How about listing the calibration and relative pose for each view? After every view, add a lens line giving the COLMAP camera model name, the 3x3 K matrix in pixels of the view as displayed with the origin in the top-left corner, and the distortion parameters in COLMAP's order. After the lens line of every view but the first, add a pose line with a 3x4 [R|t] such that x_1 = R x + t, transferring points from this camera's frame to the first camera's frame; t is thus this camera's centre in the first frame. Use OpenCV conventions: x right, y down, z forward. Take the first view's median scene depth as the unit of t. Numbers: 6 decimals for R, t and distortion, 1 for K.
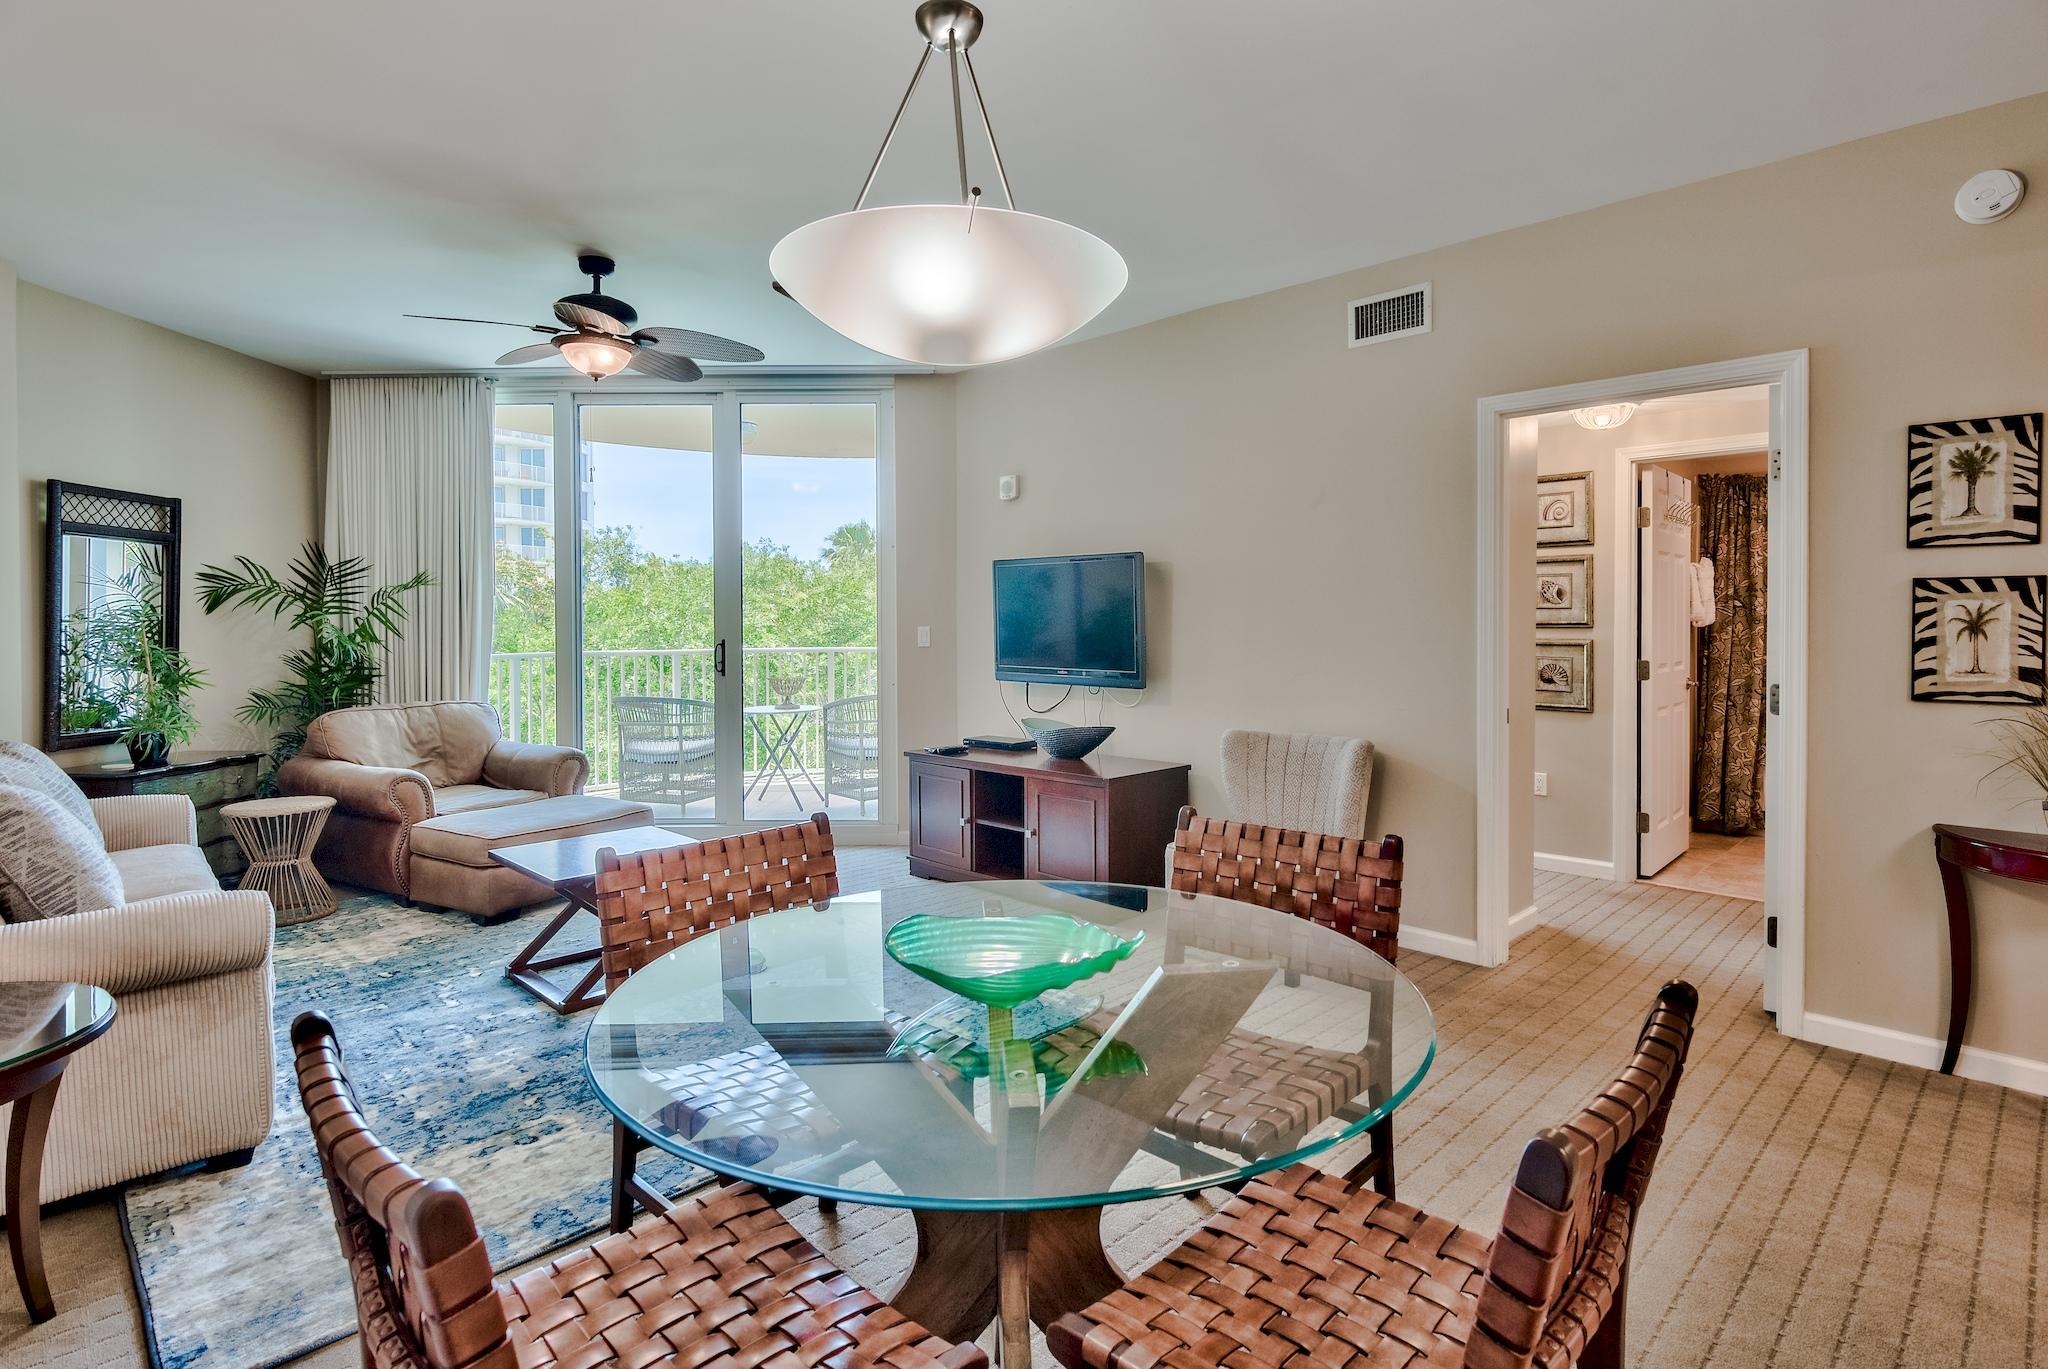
lens RADIAL K [[1030.7, 0, 1023.8], [0, 1030.7, 628.7], [0, 0, 1]] dist [-0.001181, -0.000172]
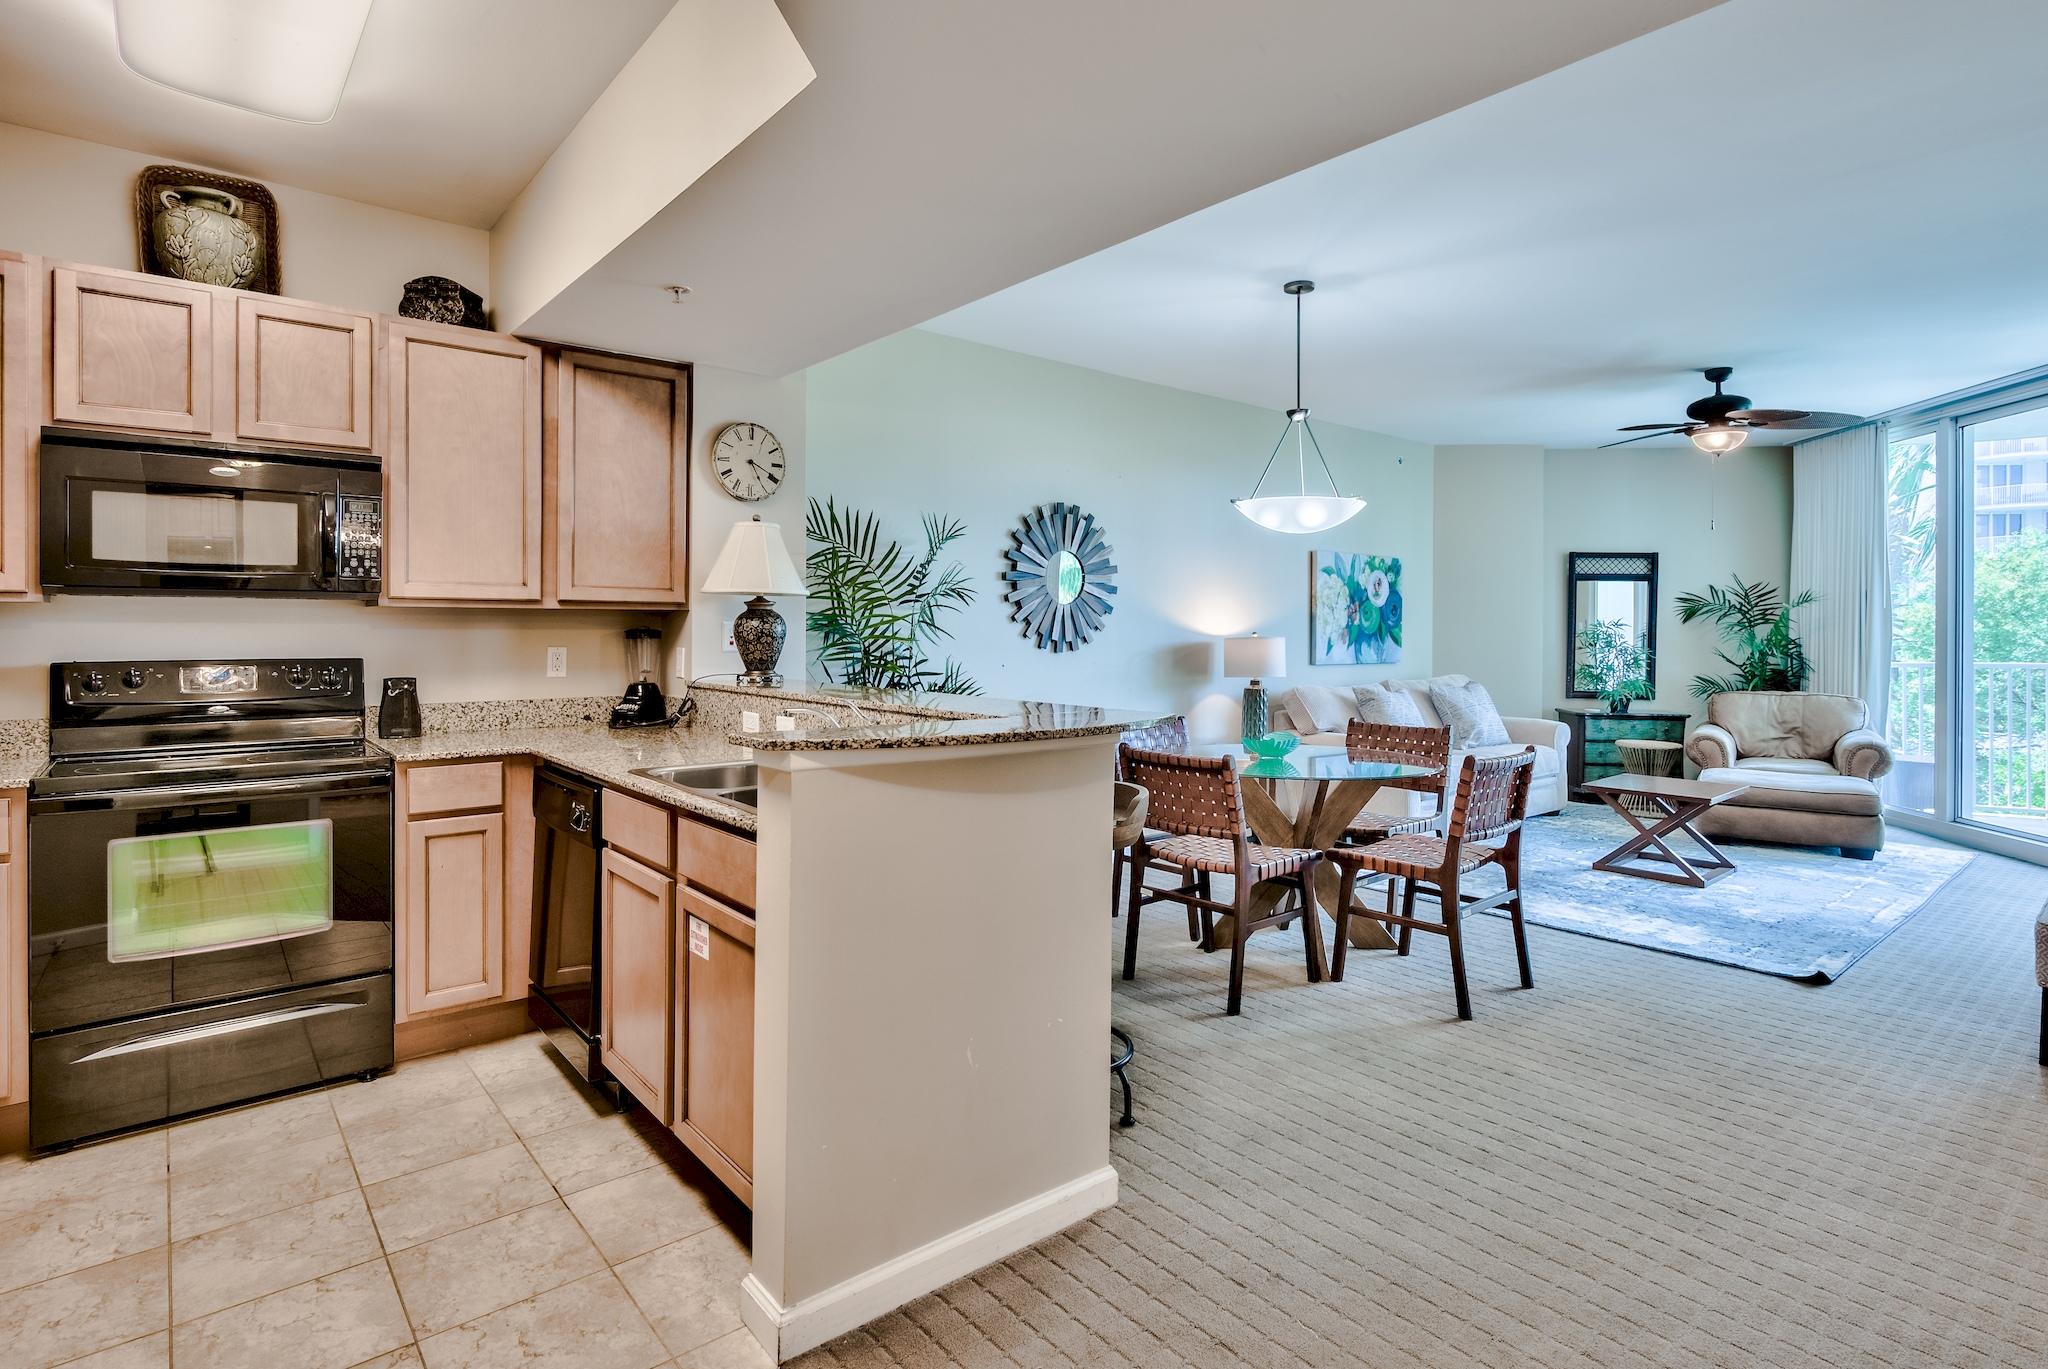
lens RADIAL K [[1037.5, 0, 1038.9], [0, 1037.5, 625.8], [0, 0, 1]] dist [-0.002391, -0.000399]
pose [[-0.075386, 0.002685, -0.997151, 0.876570], [-0.012398, 0.999917, 0.003630, -0.005517], [0.997077, 0.012637, -0.075347, 0.165375]]
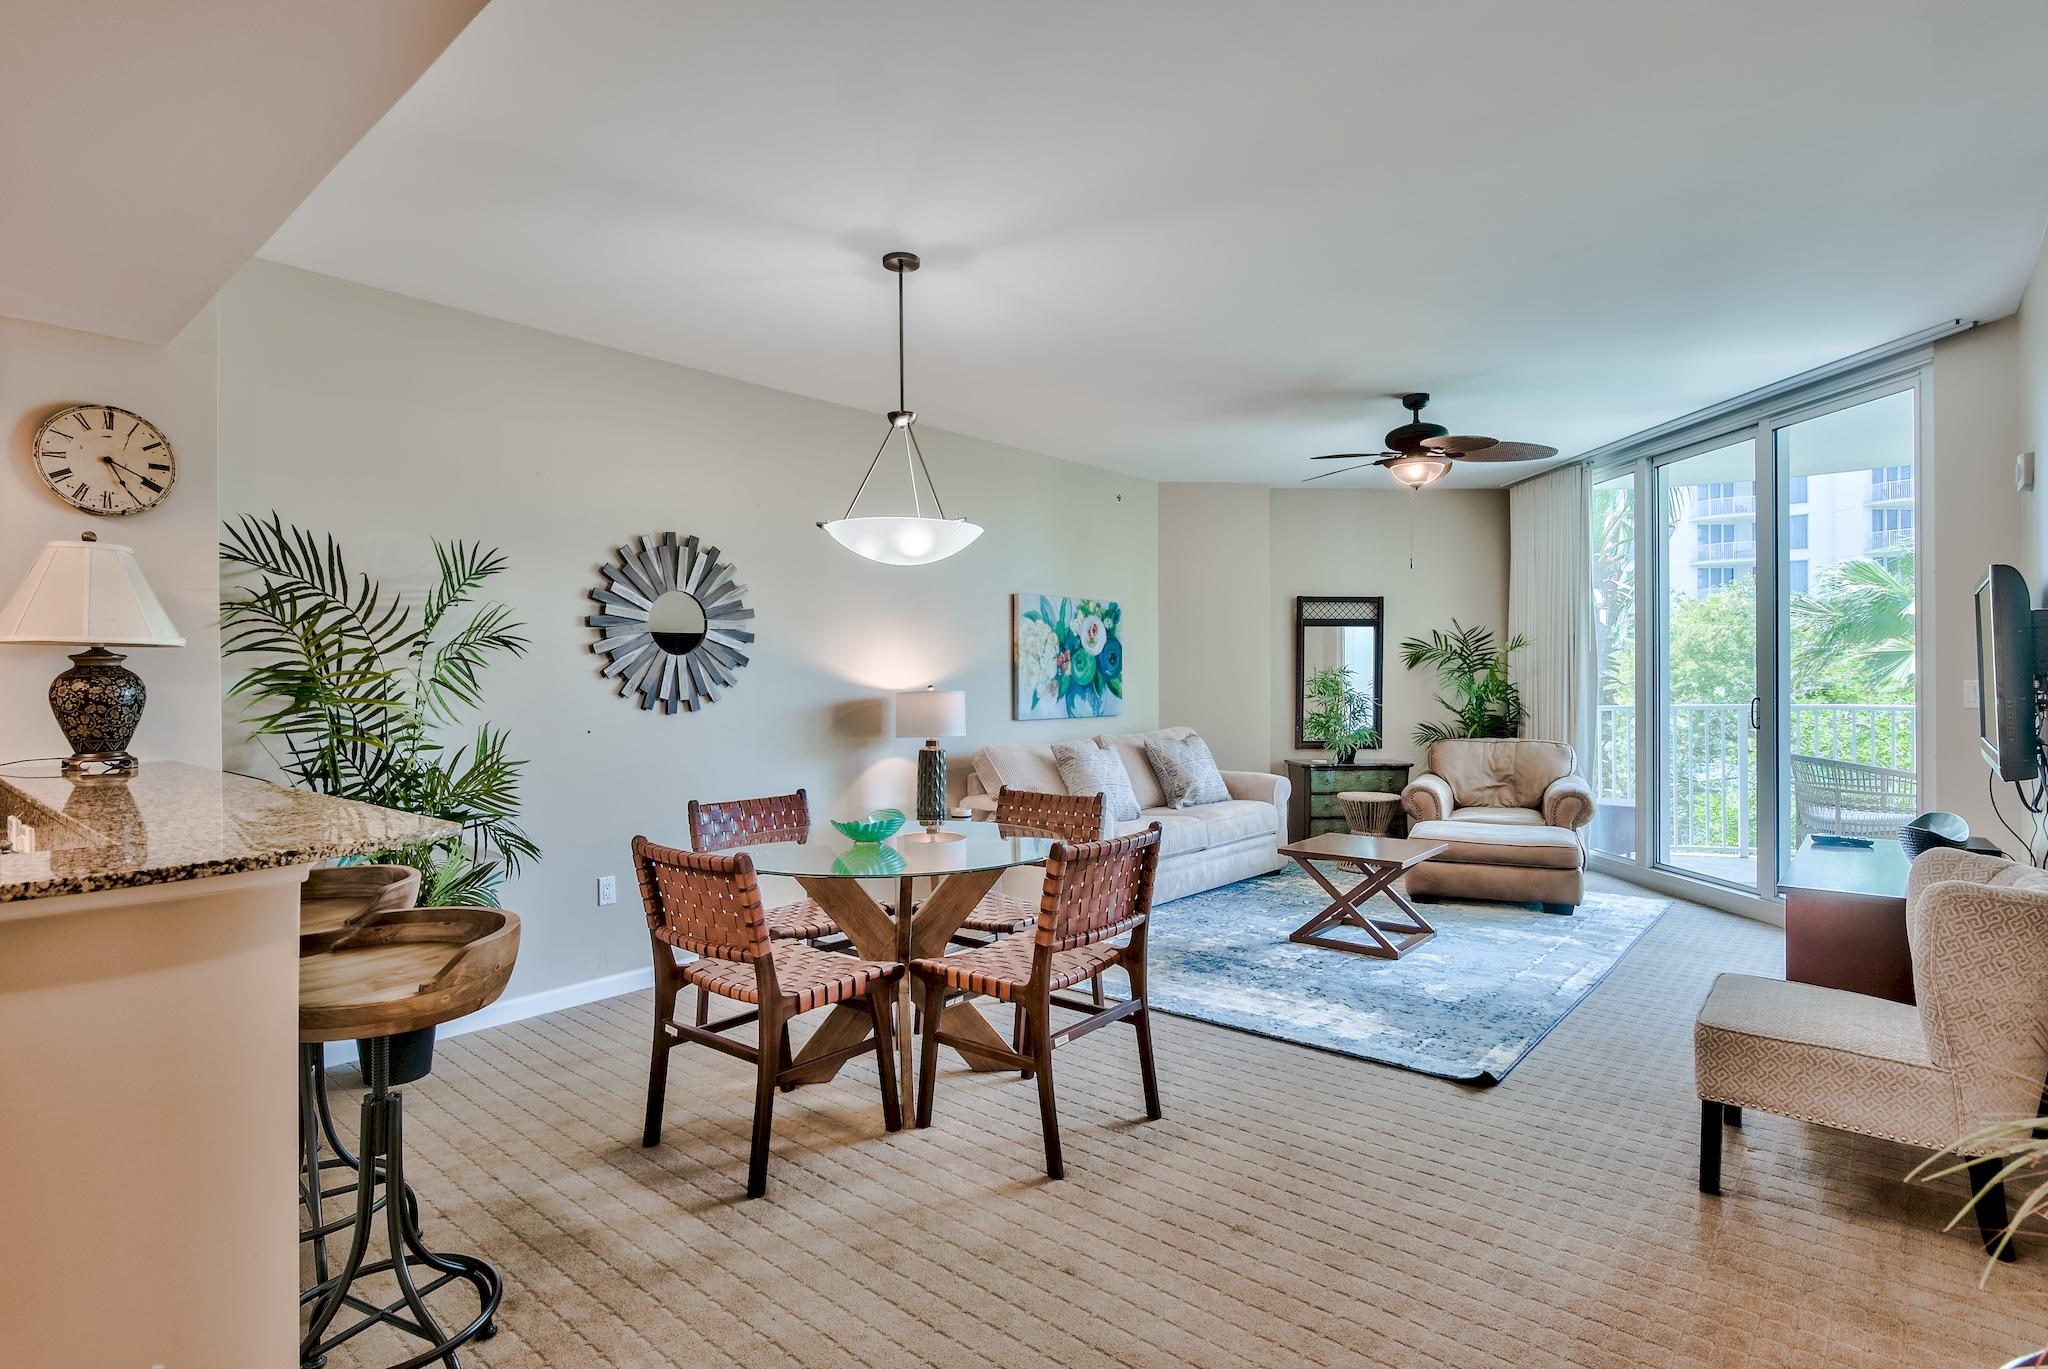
lens RADIAL K [[1024.9, 0, 1024.0], [0, 1024.9, 684.5], [0, 0, 1]] dist [-0.002669, -0.000496]
pose [[0.075728, 0.009255, -0.997086, 0.692155], [0.000123, 0.999957, 0.009291, -0.007611], [0.997129, -0.000826, 0.075724, 0.348800]]
